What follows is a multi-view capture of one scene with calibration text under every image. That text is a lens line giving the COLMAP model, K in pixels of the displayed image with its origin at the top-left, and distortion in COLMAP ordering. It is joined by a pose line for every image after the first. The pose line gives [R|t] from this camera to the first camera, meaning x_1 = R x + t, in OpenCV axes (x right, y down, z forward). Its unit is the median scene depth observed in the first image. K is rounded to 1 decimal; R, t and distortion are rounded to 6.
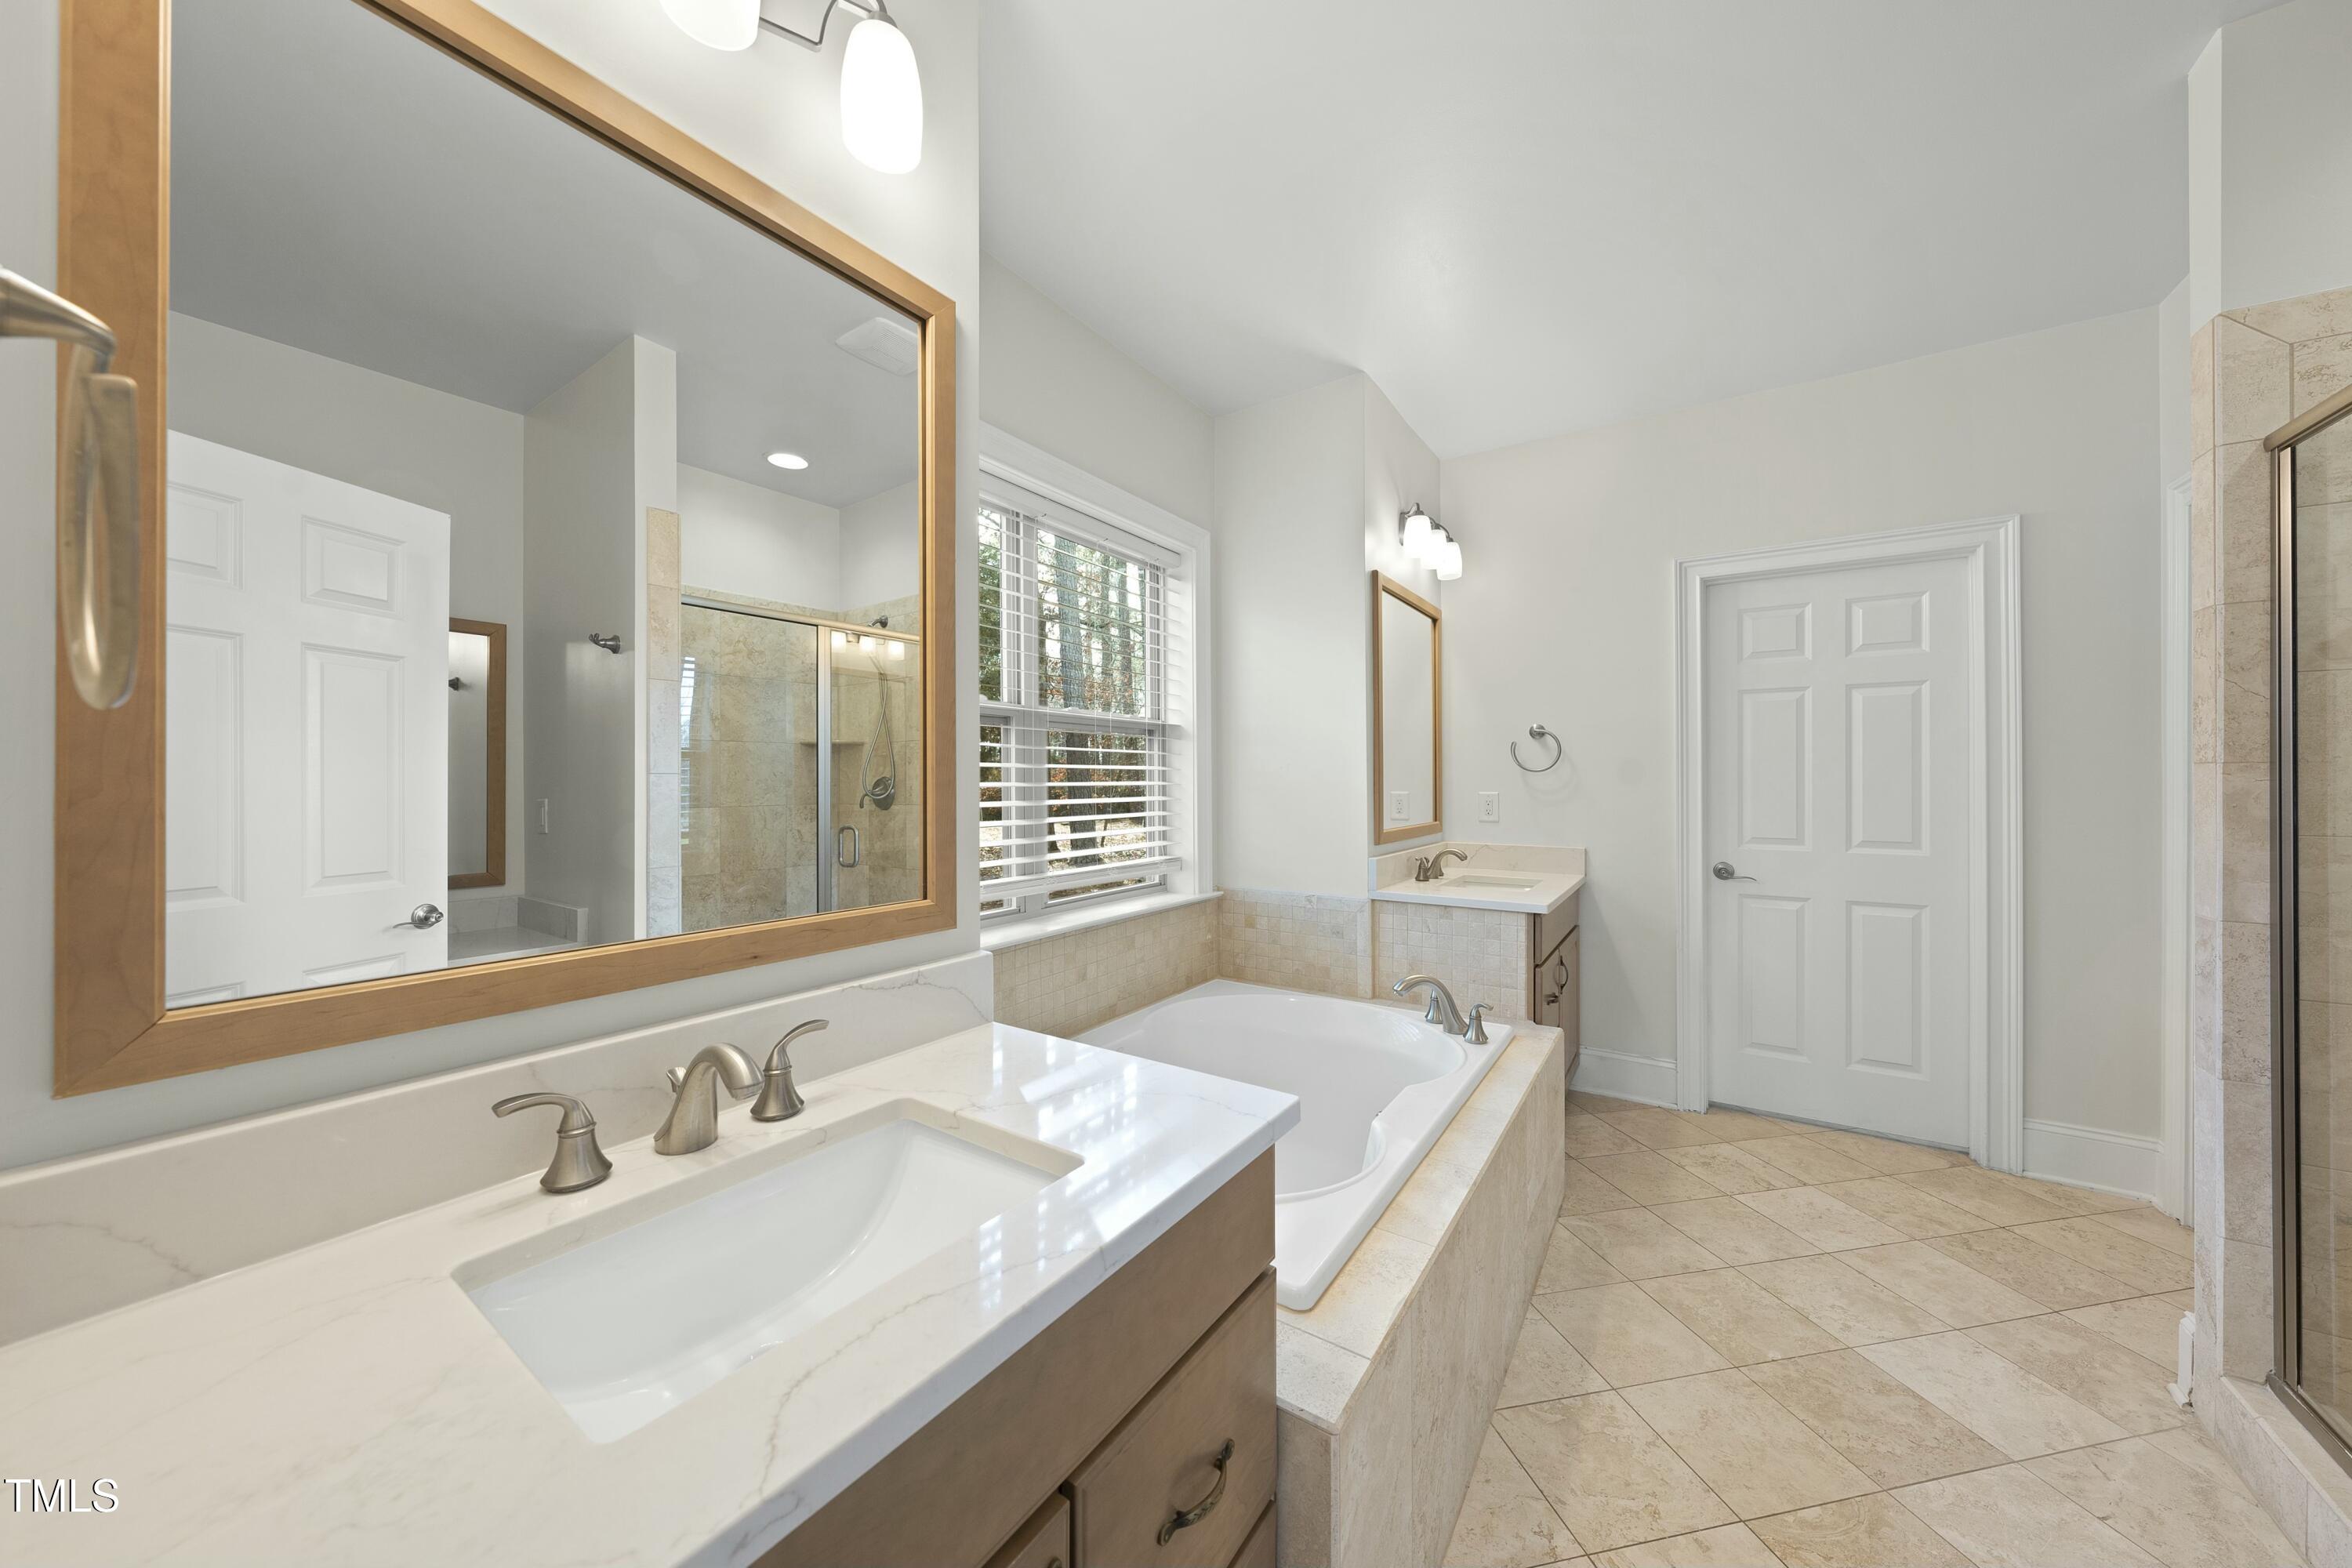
lens RADIAL K [[799.3, 0, 1176.2], [0, 799.3, 776.6], [0, 0, 1]] dist [-0.004582, 0.000984]
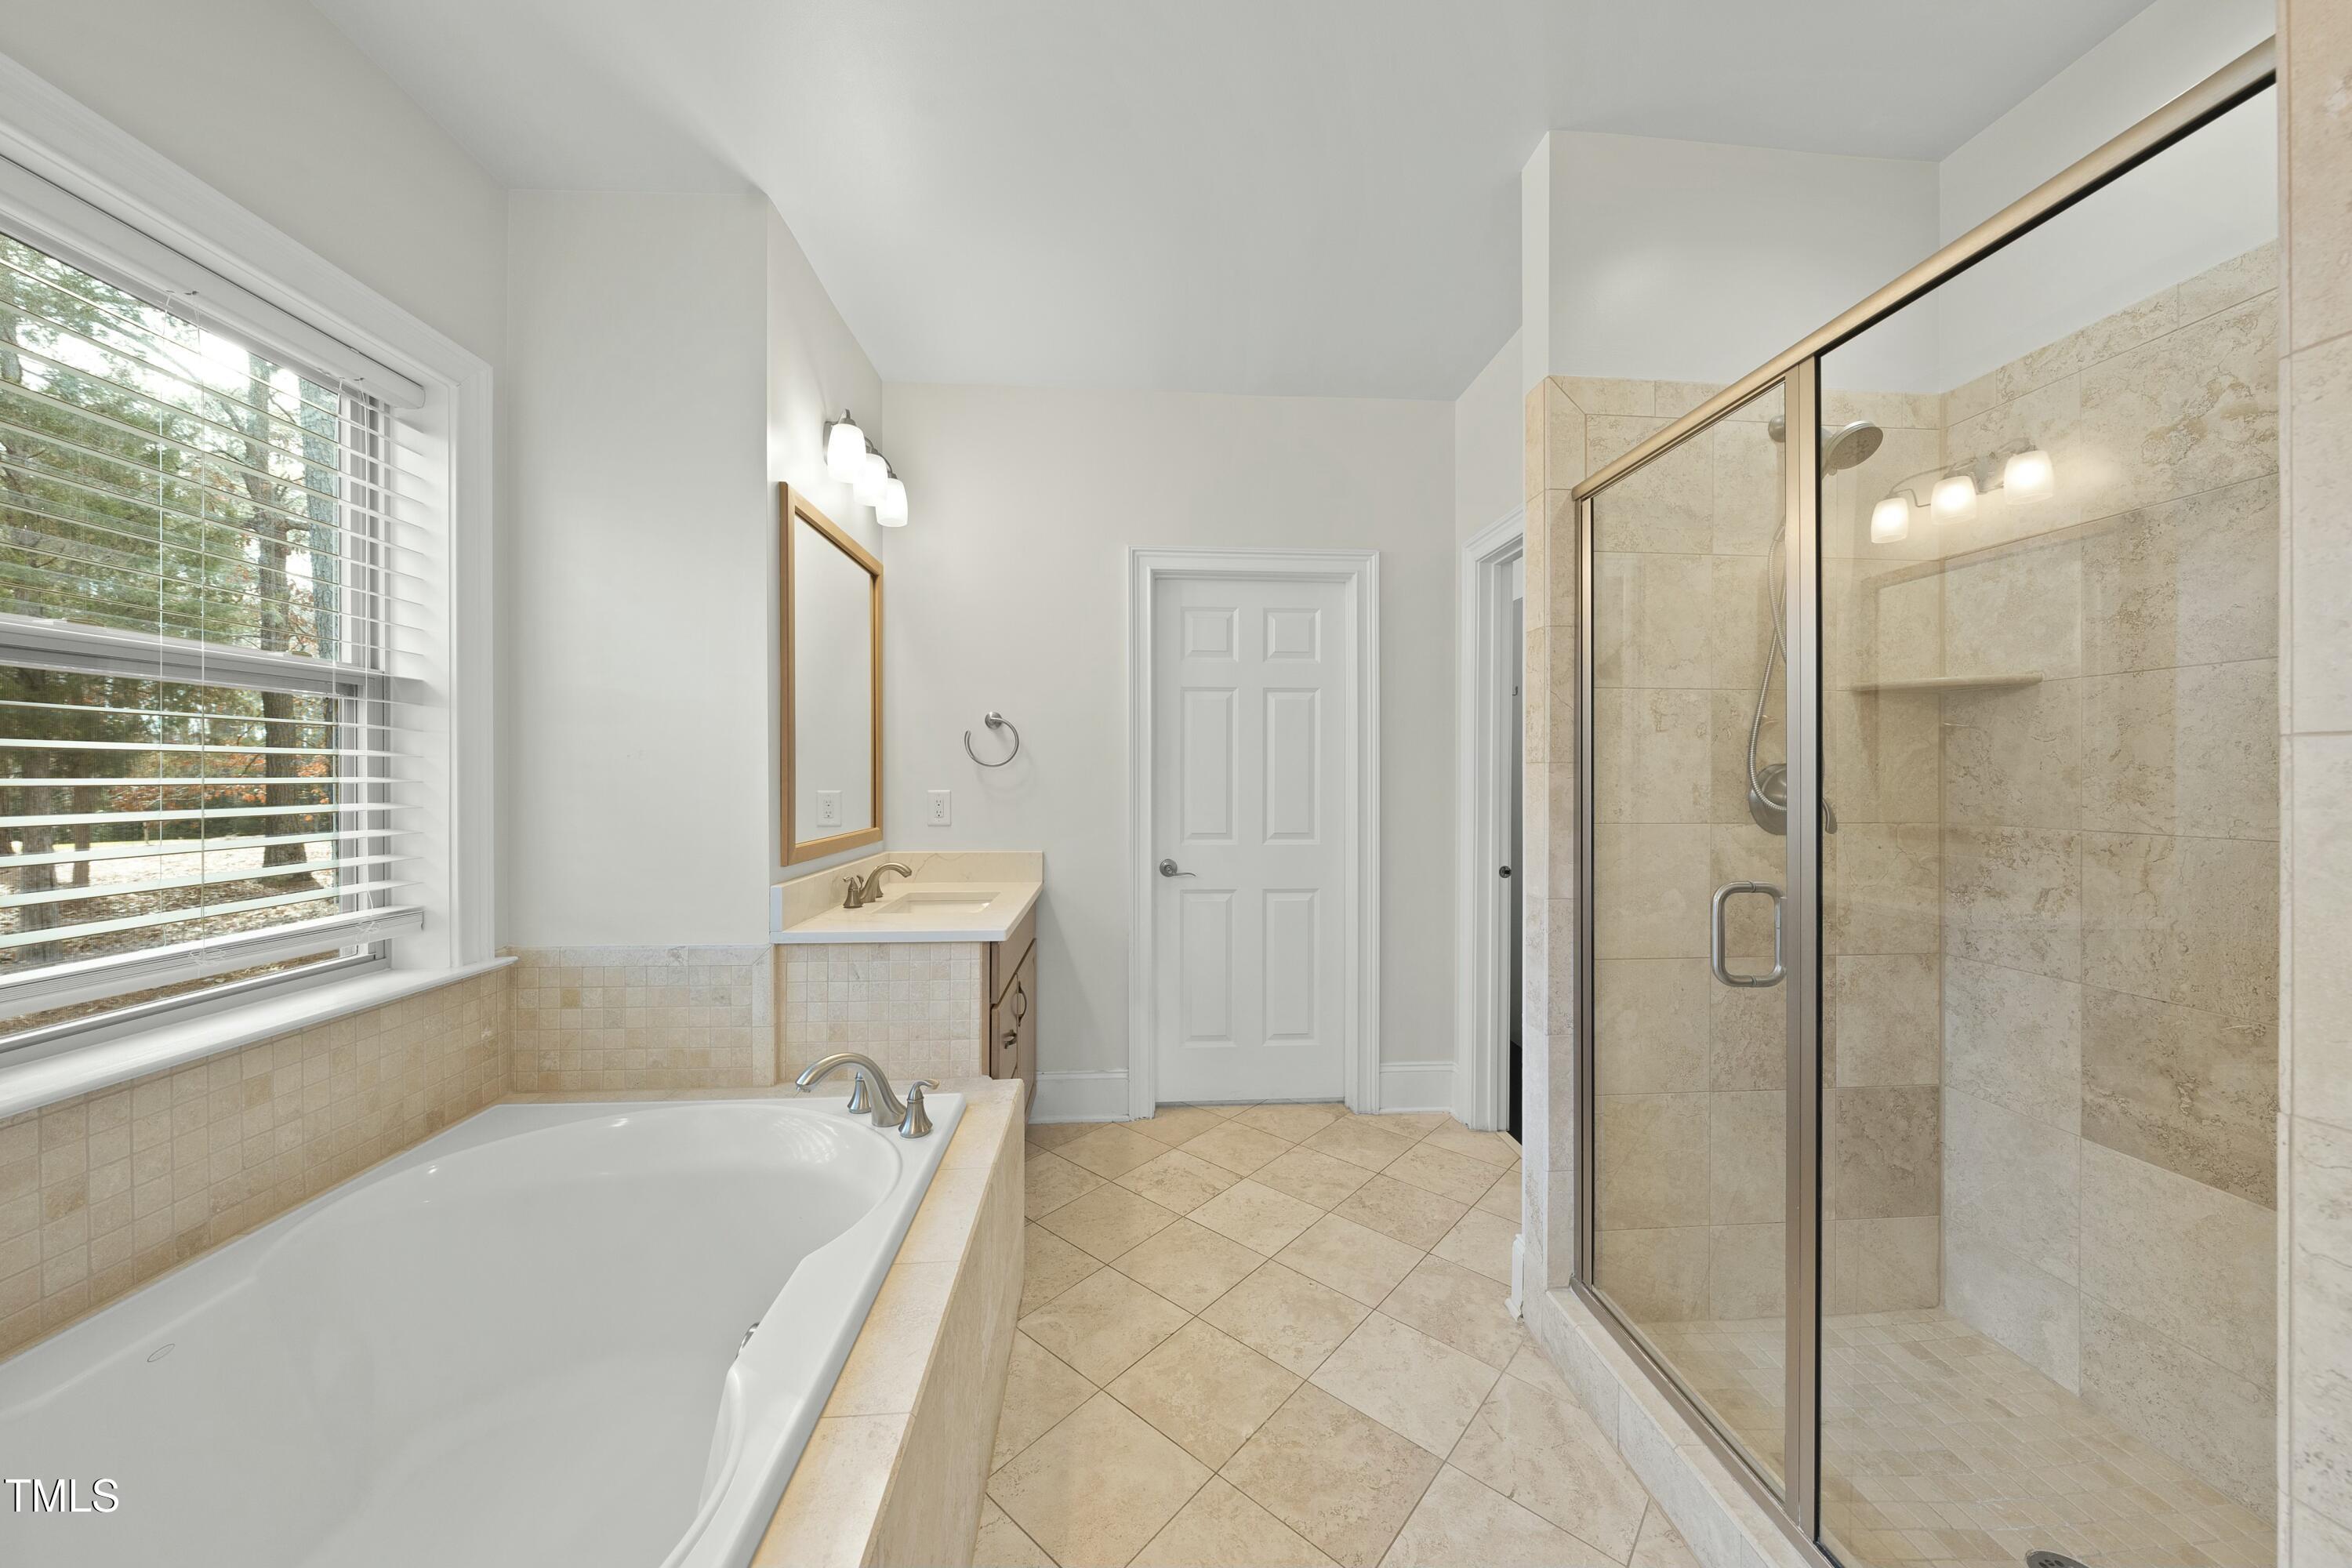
lens RADIAL K [[799.3, 0, 1177.1], [0, 799.3, 775.6], [0, 0, 1]] dist [-0.004582, 0.000984]
pose [[0.792922, 0.002535, 0.609318, 0.103646], [-0.004955, 0.999985, 0.002287, 0.001042], [-0.609303, -0.004833, 0.792923, 0.240882]]
